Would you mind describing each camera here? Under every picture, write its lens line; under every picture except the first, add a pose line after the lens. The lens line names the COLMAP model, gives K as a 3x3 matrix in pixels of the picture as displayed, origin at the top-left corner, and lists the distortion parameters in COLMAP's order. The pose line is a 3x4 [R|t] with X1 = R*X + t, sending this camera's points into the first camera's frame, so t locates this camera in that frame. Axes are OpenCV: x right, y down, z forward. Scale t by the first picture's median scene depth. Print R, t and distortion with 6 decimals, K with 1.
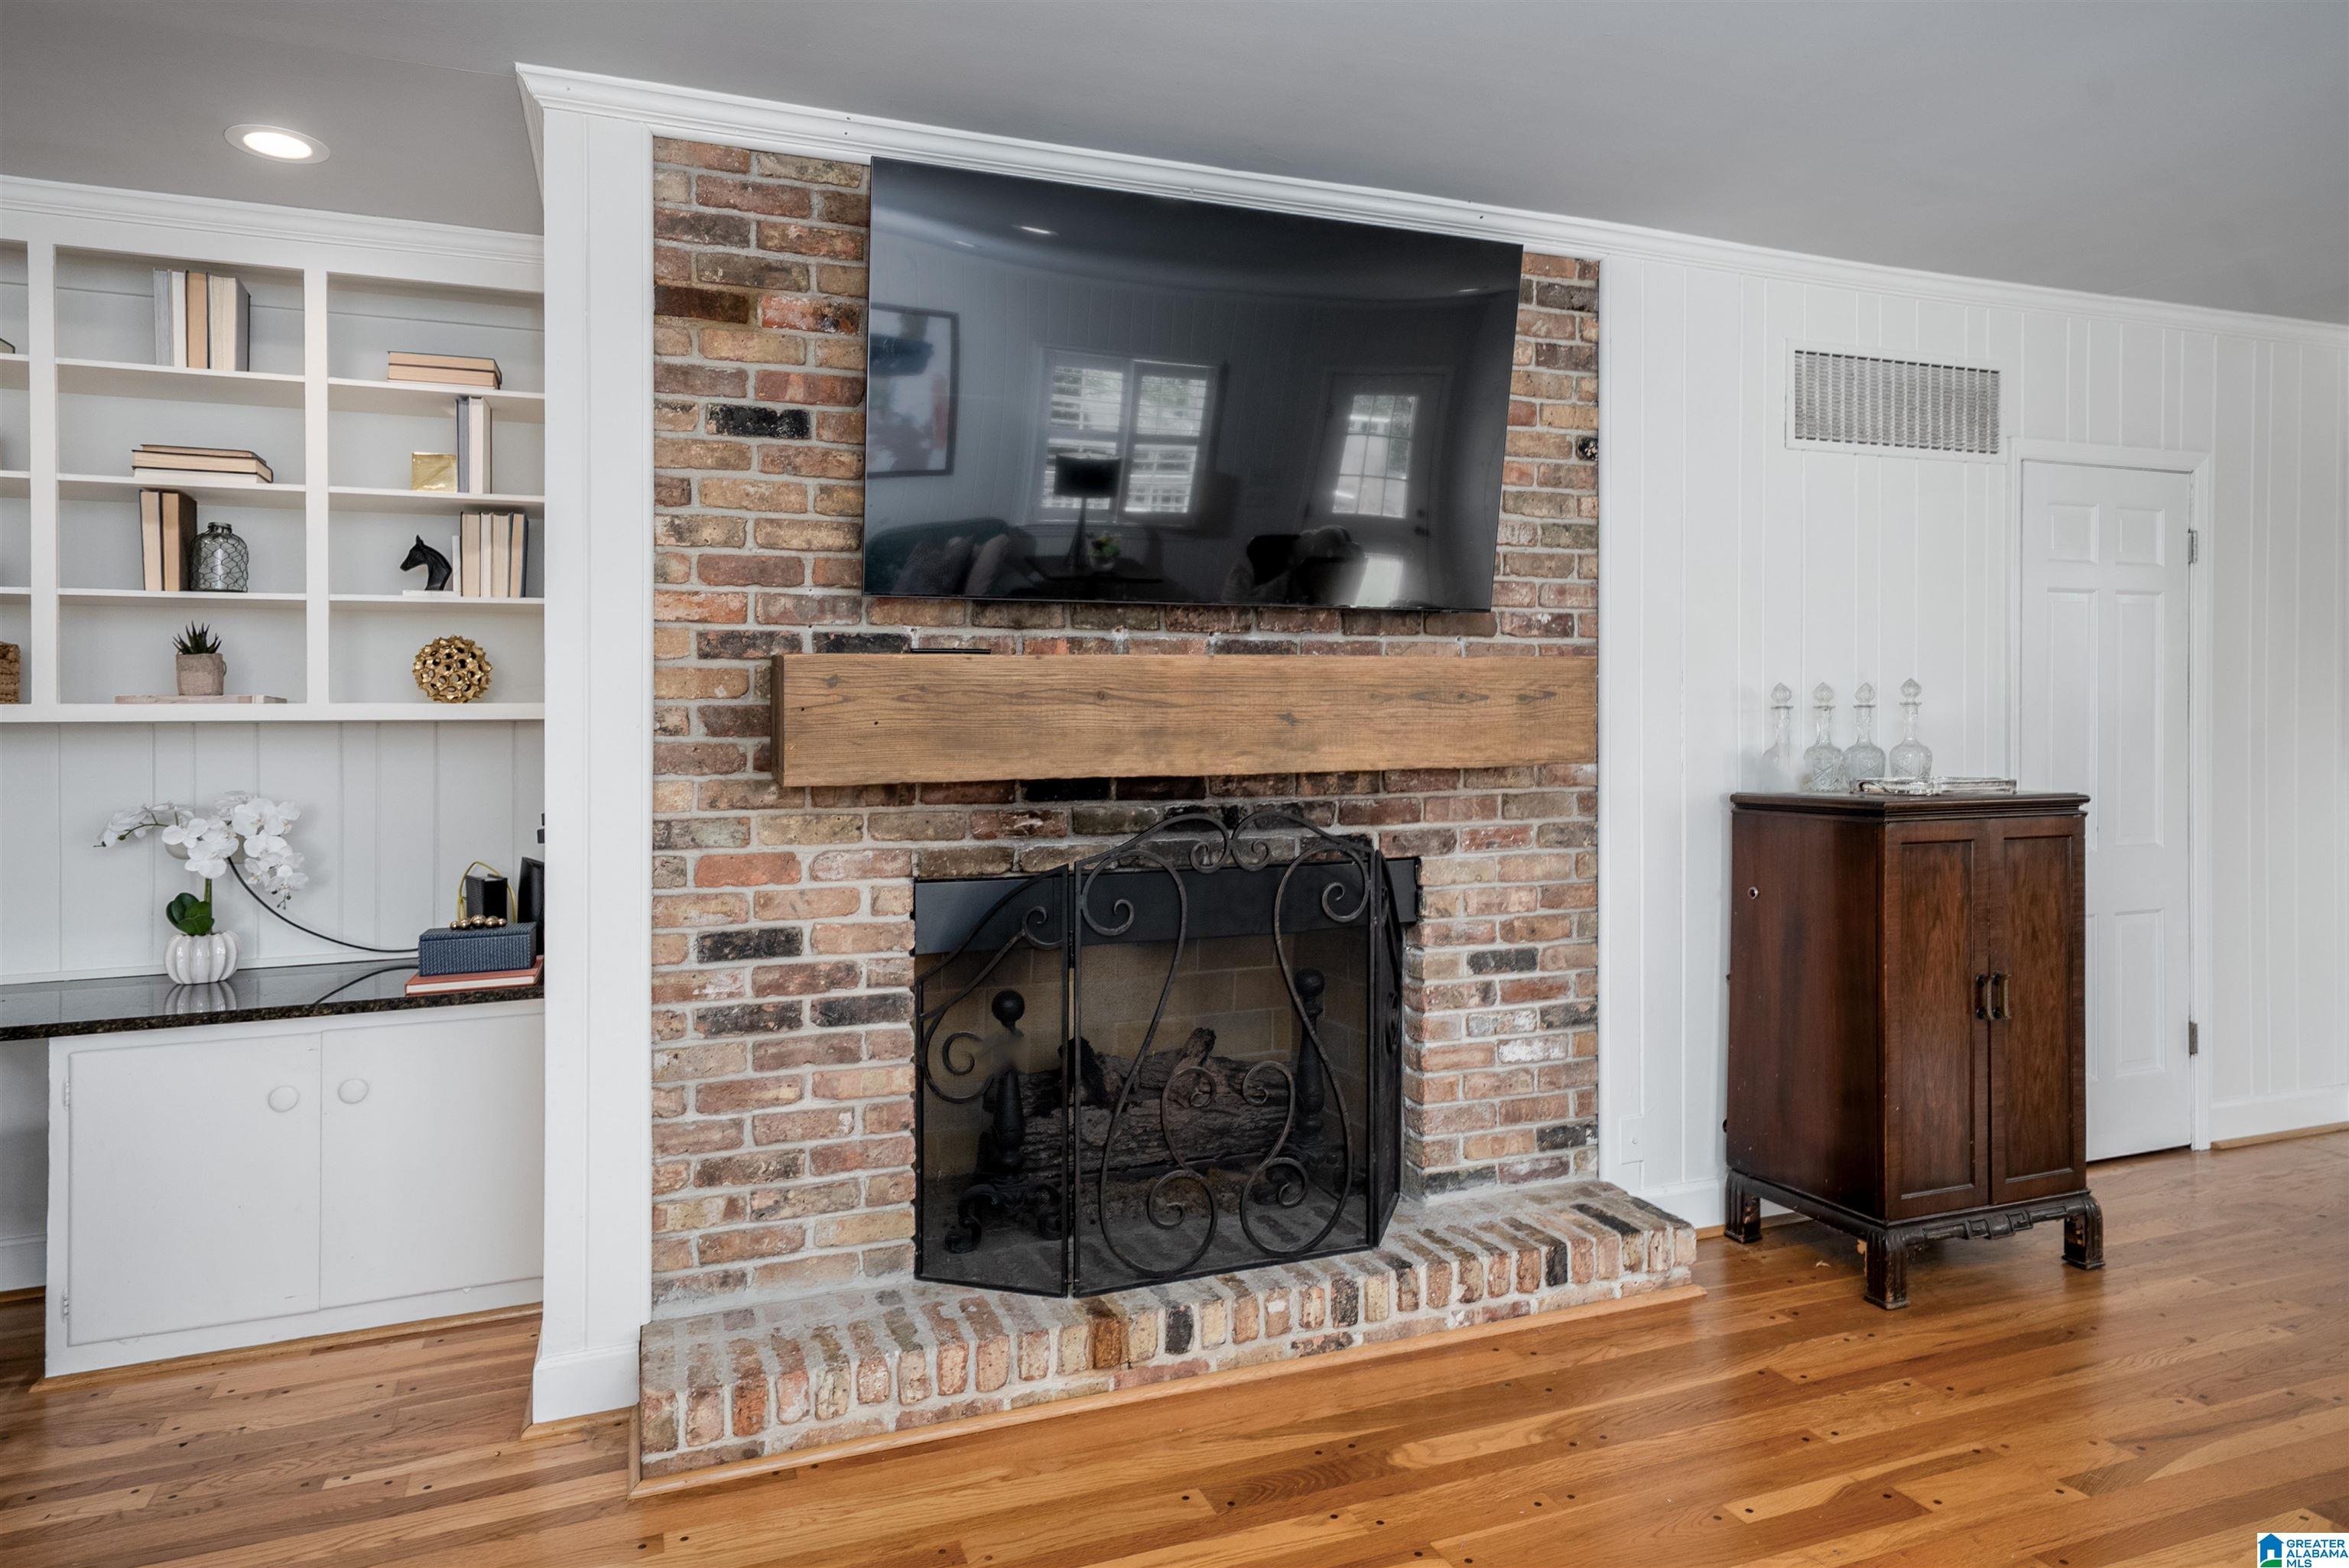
lens RADIAL K [[1385.1, 0, 1143.7], [0, 1385.1, 755.8], [0, 0, 1]] dist [0.017759, 0.000044]
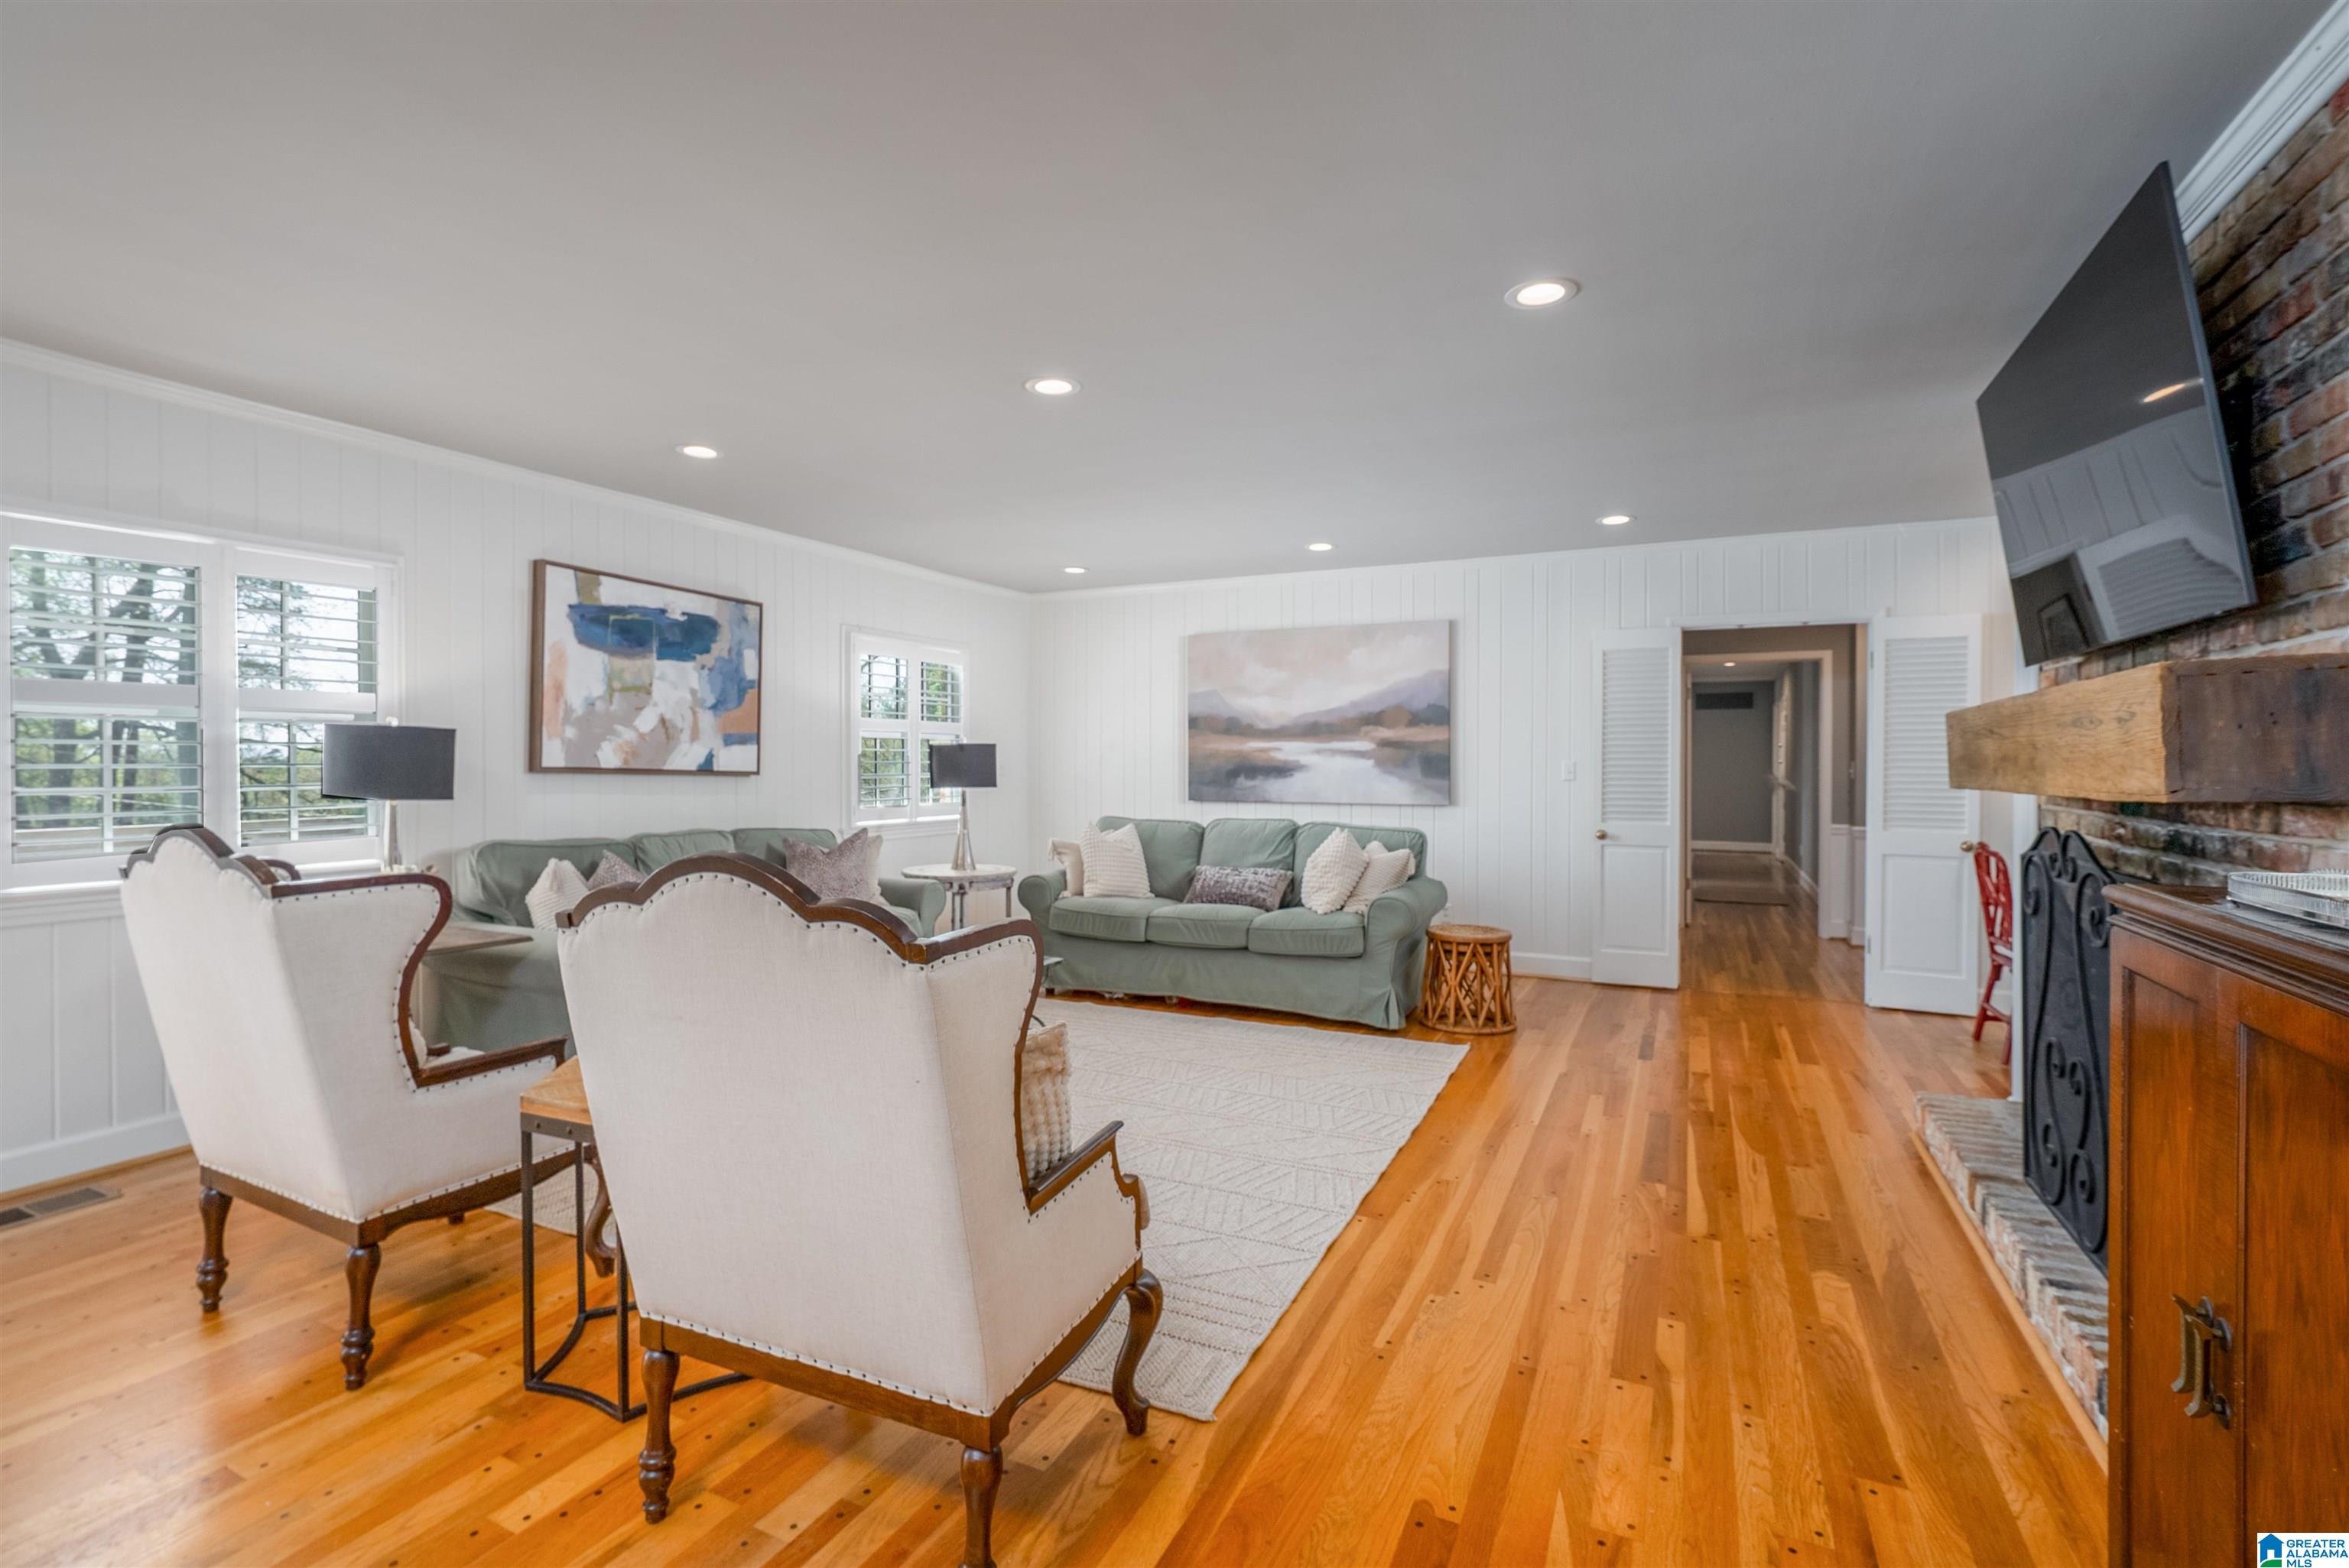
lens RADIAL K [[1053.6, 0, 1170.5], [0, 1053.6, 768.0], [0, 0, 1]] dist [-0.001031, -0.000243]
pose [[-0.731936, 0.012333, -0.681262, 1.205817], [-0.001913, 0.999795, 0.020155, -0.025598], [0.681371, 0.016056, -0.731763, 1.139417]]
